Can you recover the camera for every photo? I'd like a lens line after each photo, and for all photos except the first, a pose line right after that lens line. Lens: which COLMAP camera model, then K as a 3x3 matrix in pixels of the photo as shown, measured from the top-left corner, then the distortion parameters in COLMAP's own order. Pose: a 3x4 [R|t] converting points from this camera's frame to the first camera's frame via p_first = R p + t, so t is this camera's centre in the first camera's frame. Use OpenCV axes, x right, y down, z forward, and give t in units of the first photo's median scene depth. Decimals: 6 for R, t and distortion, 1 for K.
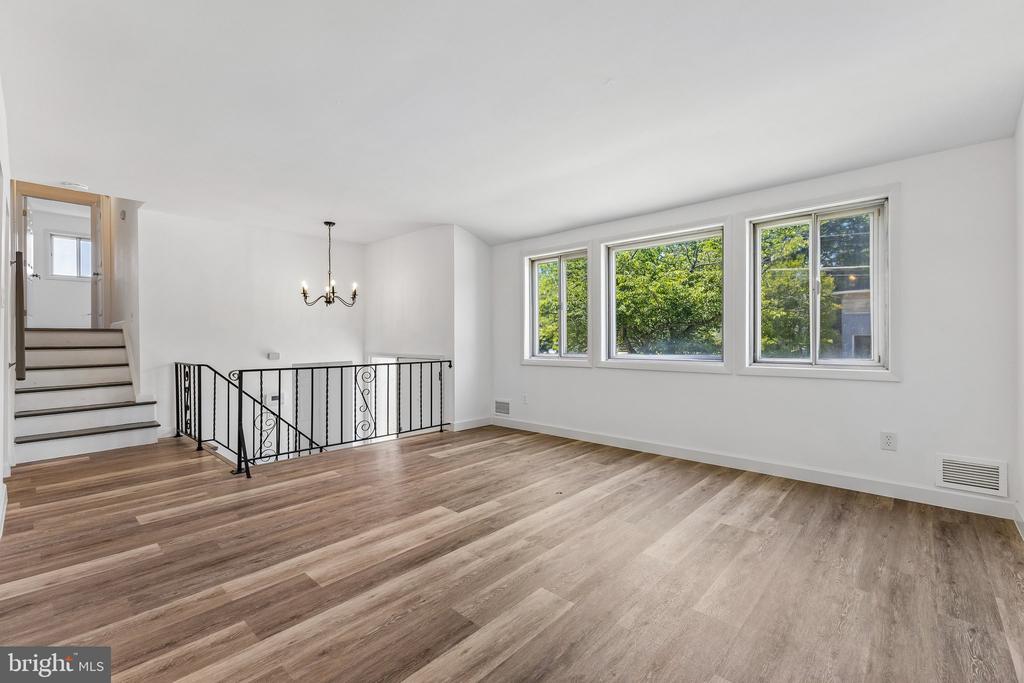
lens RADIAL K [[441.7, 0, 512.0], [0, 441.7, 341.5], [0, 0, 1]] dist [0.000902, 0.000164]
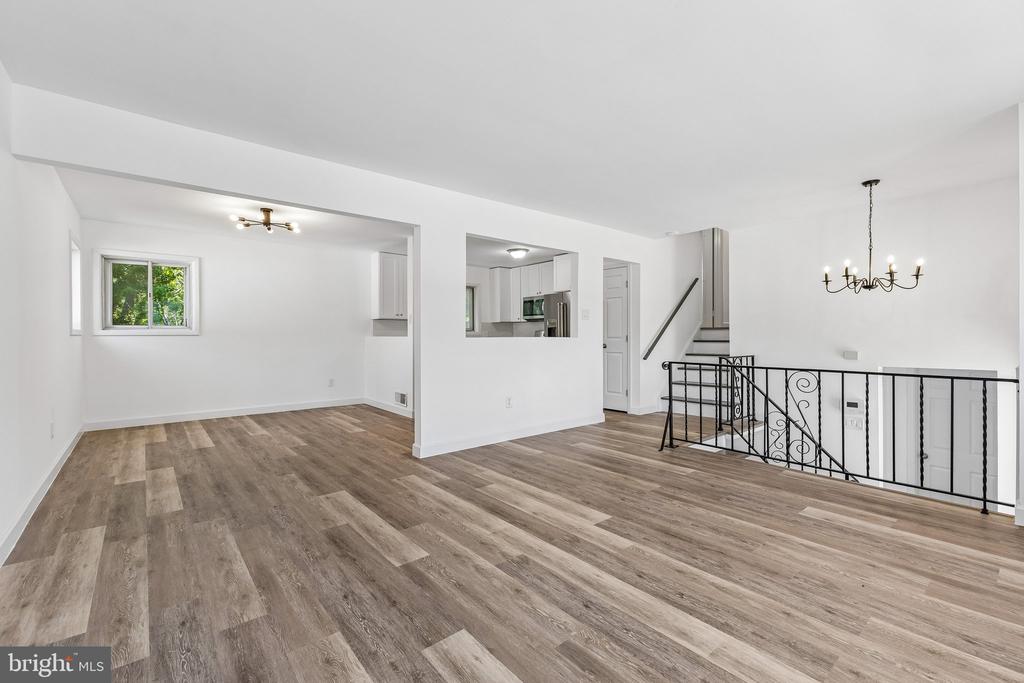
lens RADIAL K [[447.6, 0, 514.5], [0, 447.6, 338.2], [0, 0, 1]] dist [0.003277, -0.000127]
pose [[-0.137311, 0.009902, -0.990478, 0.749181], [-0.004440, 0.999934, 0.010612, -0.011367], [0.990518, 0.005855, -0.137258, 0.871487]]
